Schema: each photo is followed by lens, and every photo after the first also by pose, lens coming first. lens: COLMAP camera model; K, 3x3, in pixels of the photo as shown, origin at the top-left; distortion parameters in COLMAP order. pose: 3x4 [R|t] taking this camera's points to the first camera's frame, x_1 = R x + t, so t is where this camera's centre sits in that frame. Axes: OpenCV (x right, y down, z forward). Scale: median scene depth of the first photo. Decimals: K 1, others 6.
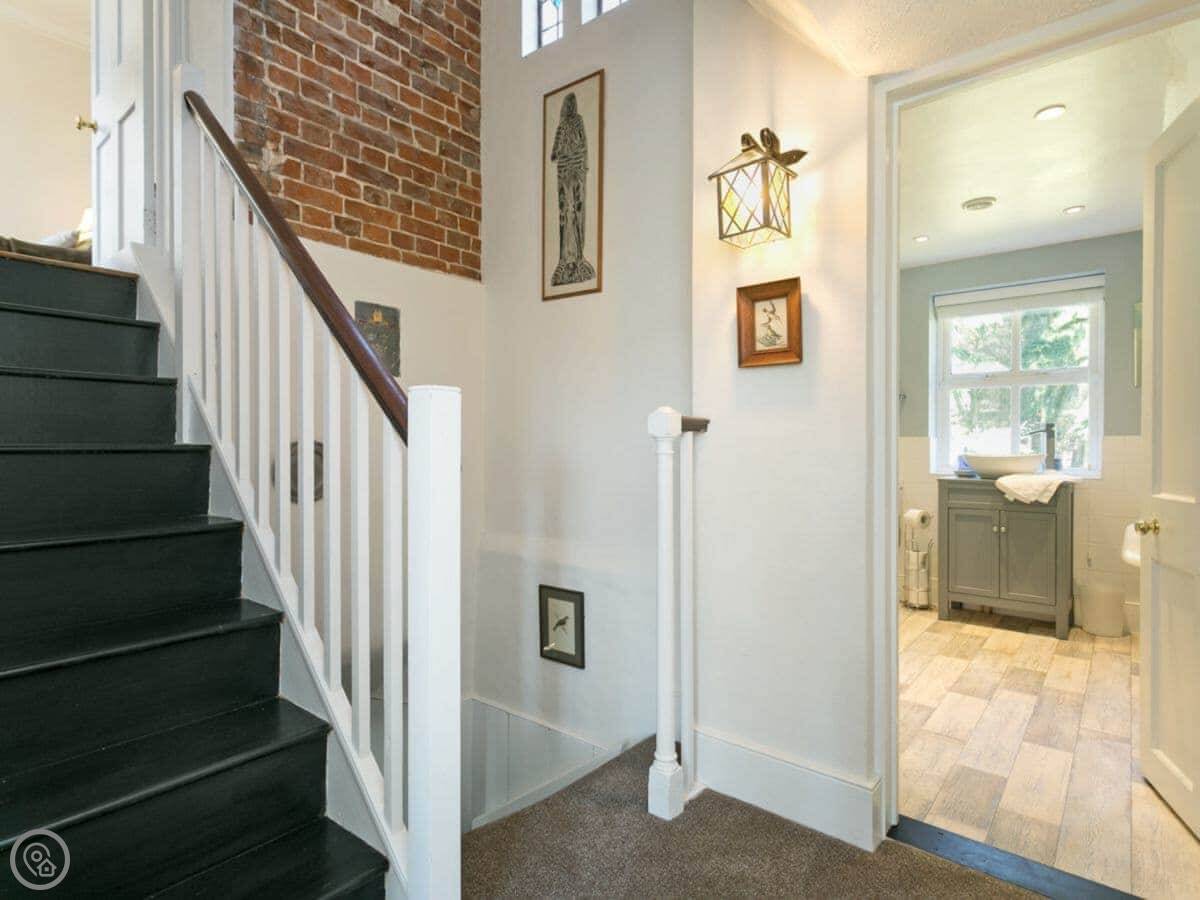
lens RADIAL K [[647.2, 0, 596.6], [0, 647.2, 449.3], [0, 0, 1]] dist [0.036784, 0.000327]
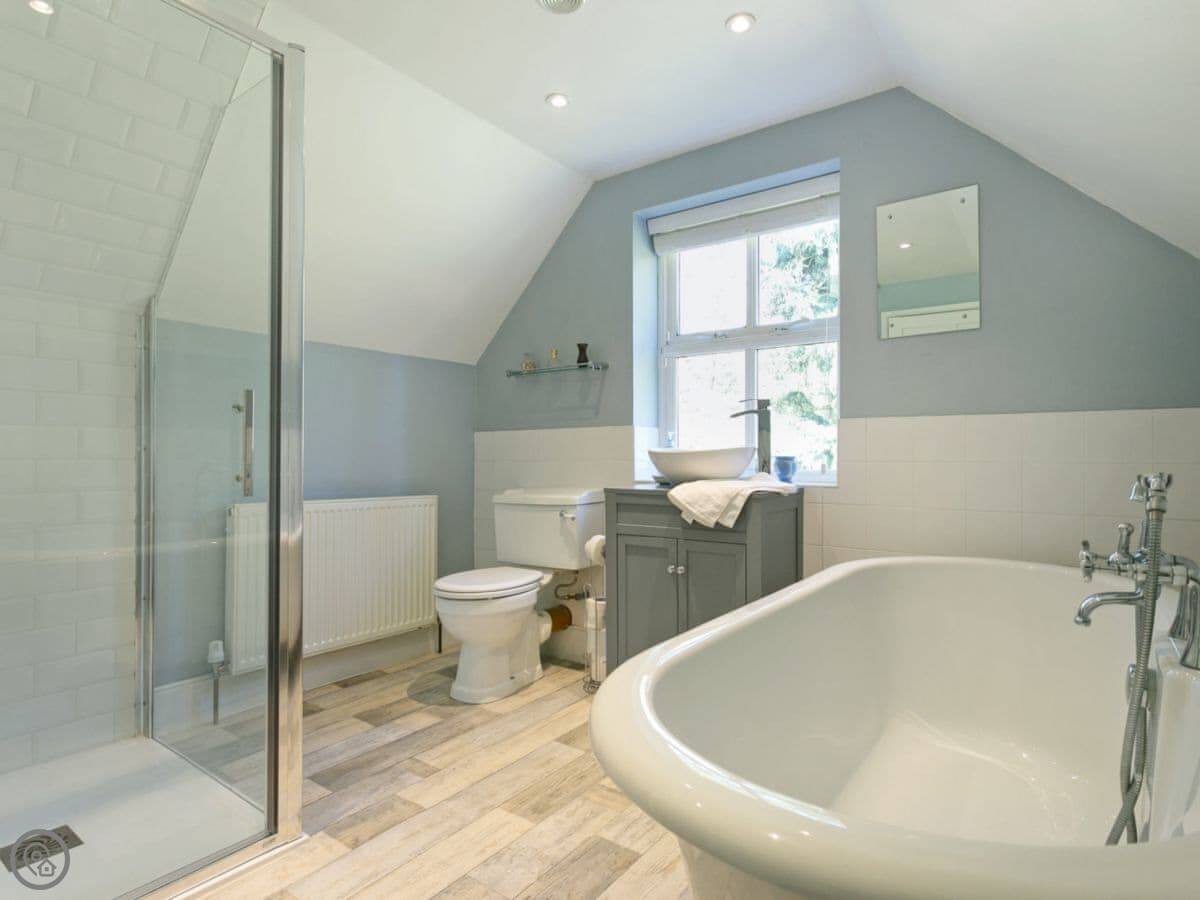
lens RADIAL K [[647.2, 0, 603.6], [0, 647.2, 450.0], [0, 0, 1]] dist [0.036784, 0.000327]
pose [[0.999430, 0.001832, 0.033698, 0.526504], [-0.001162, 0.999801, -0.019901, 0.021953], [-0.033727, 0.019850, 0.999234, 0.394125]]
